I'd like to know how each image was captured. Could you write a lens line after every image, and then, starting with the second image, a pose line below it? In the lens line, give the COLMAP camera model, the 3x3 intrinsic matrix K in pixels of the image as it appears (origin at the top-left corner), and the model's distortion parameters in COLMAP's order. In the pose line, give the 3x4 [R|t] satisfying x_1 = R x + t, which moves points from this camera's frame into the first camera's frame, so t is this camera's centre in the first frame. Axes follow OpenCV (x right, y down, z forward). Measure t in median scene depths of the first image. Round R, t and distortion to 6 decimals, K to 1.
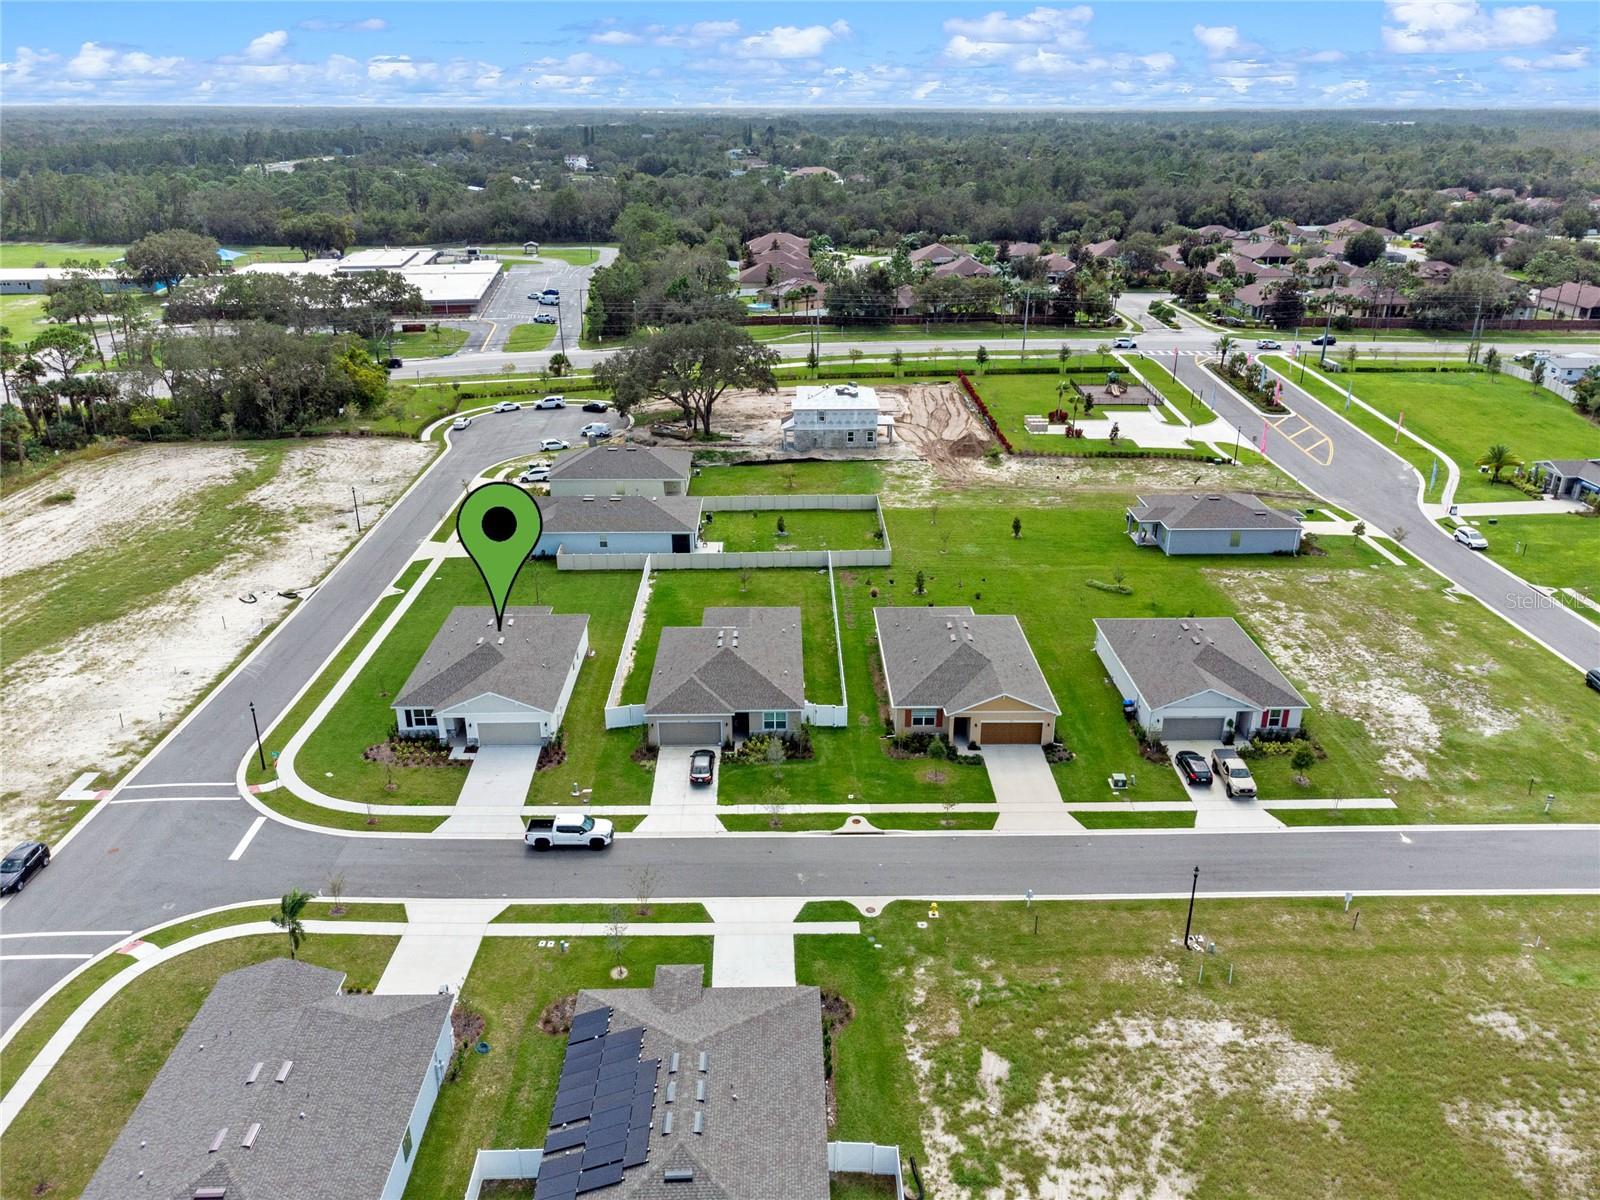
lens RADIAL K [[1204.4, 0, 798.9], [0, 1204.4, 567.3], [0, 0, 1]] dist [0.019082, -0.002003]
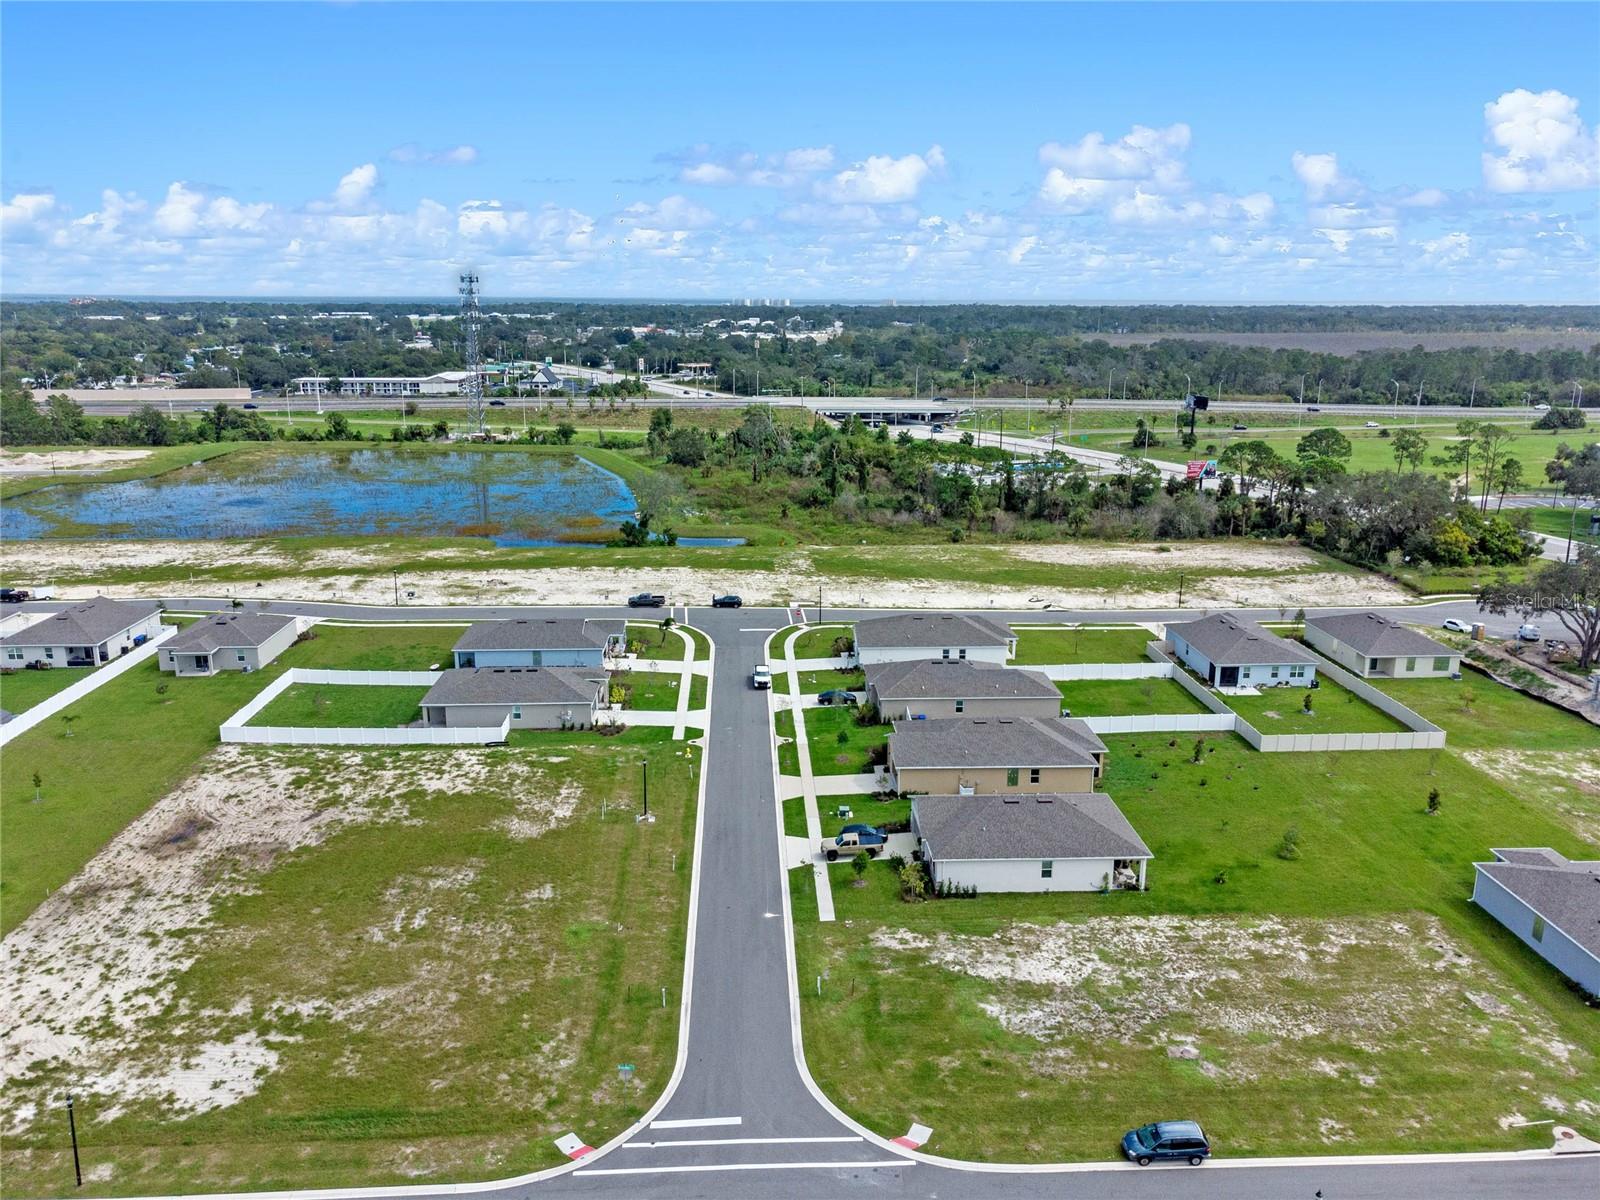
lens RADIAL K [[1191.3, 0, 805.9], [0, 1191.3, 623.1], [0, 0, 1]] dist [0.037933, -0.034213]
pose [[0.036371, 0.264130, -0.963801, 1.054203], [-0.360948, 0.902805, 0.233793, -0.205700], [0.931876, 0.339379, 0.128173, 0.557506]]
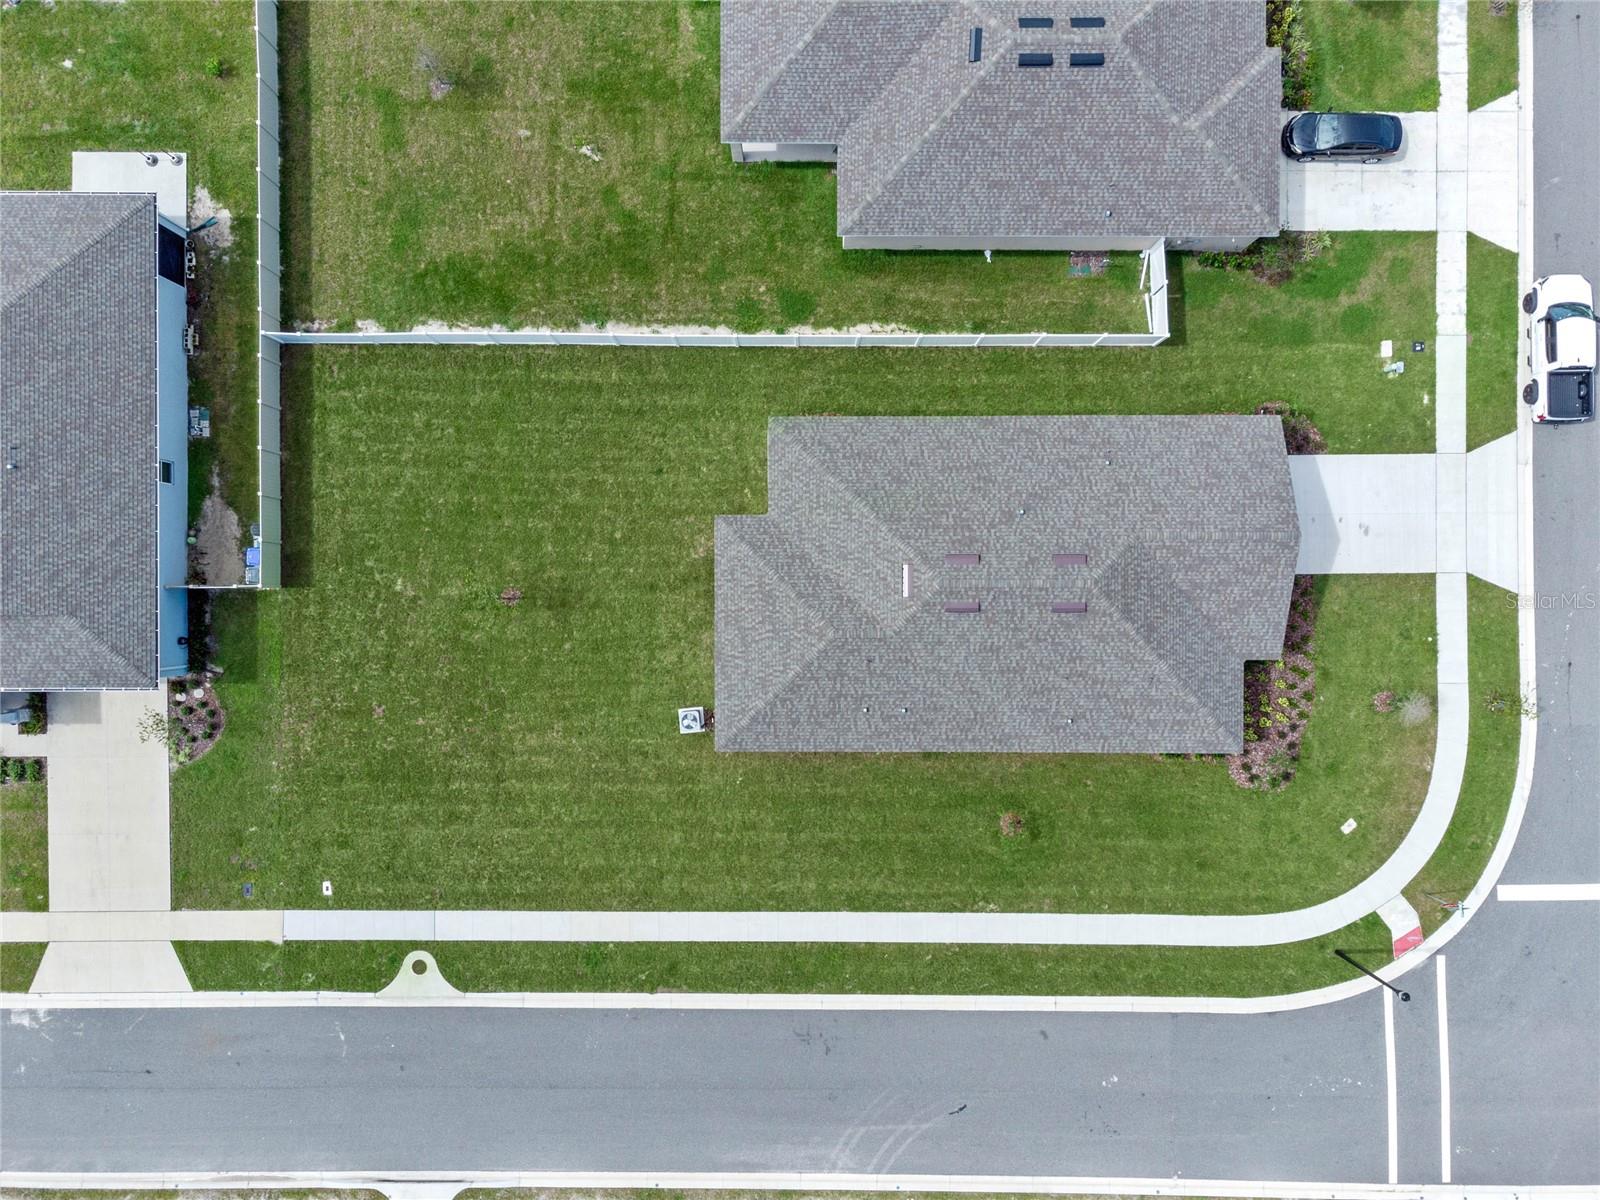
lens RADIAL K [[1204.4, 0, 798.9], [0, 1204.4, 567.3], [0, 0, 1]] dist [0.019082, -0.002003]
pose [[0.019652, -0.999807, 0.000050, -0.209234], [0.358638, 0.007096, 0.933450, -0.319698], [-0.933270, -0.018327, 0.358708, 0.784126]]
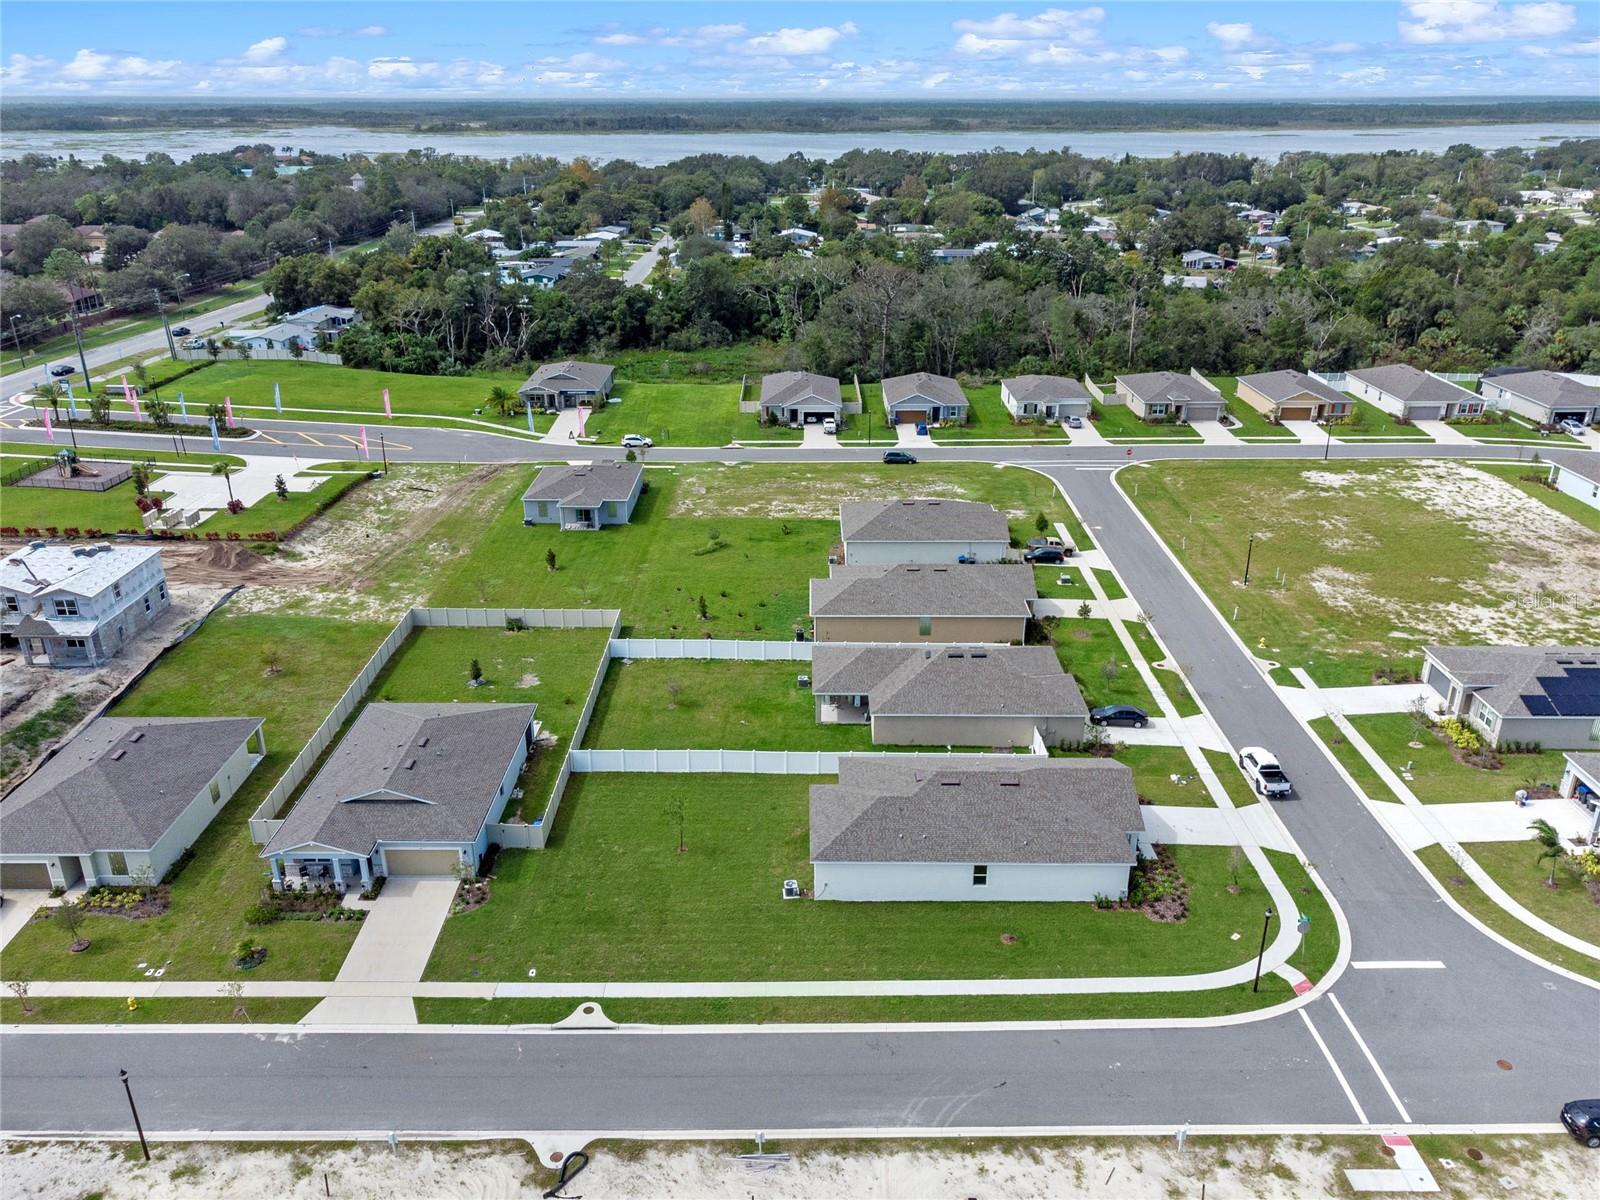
lens RADIAL K [[1220.0, 0, 801.1], [0, 1220.0, 576.9], [0, 0, 1]] dist [0.012939, 0.005354]
pose [[0.025364, -0.365124, 0.930613, -0.802997], [0.357134, 0.872791, 0.332703, -0.308927], [-0.933709, 0.323915, 0.152536, 0.806982]]
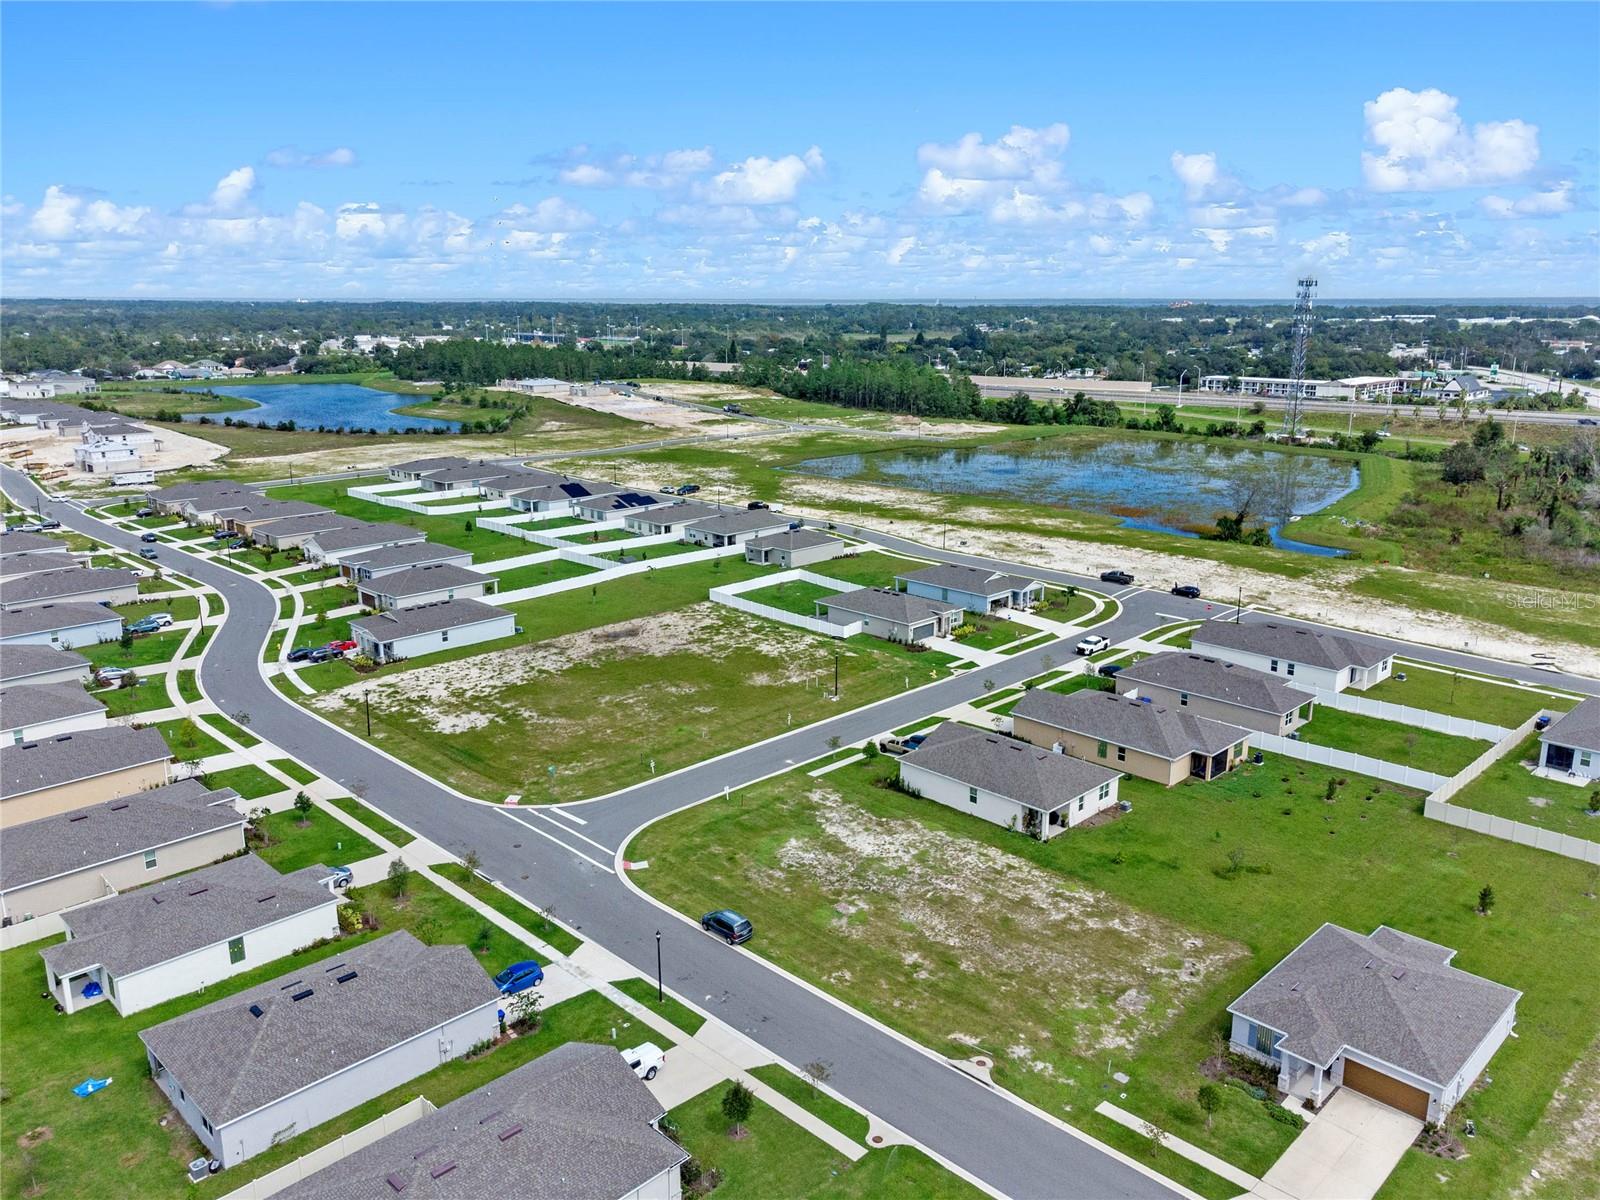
lens RADIAL K [[1204.4, 0, 808.2], [0, 1204.4, 603.2], [0, 0, 1]] dist [0.042385, -0.053186]
pose [[-0.717271, 0.171614, -0.675330, 1.029949], [-0.248361, 0.842573, 0.477900, -0.469712], [0.651029, 0.510509, -0.561731, 1.234101]]
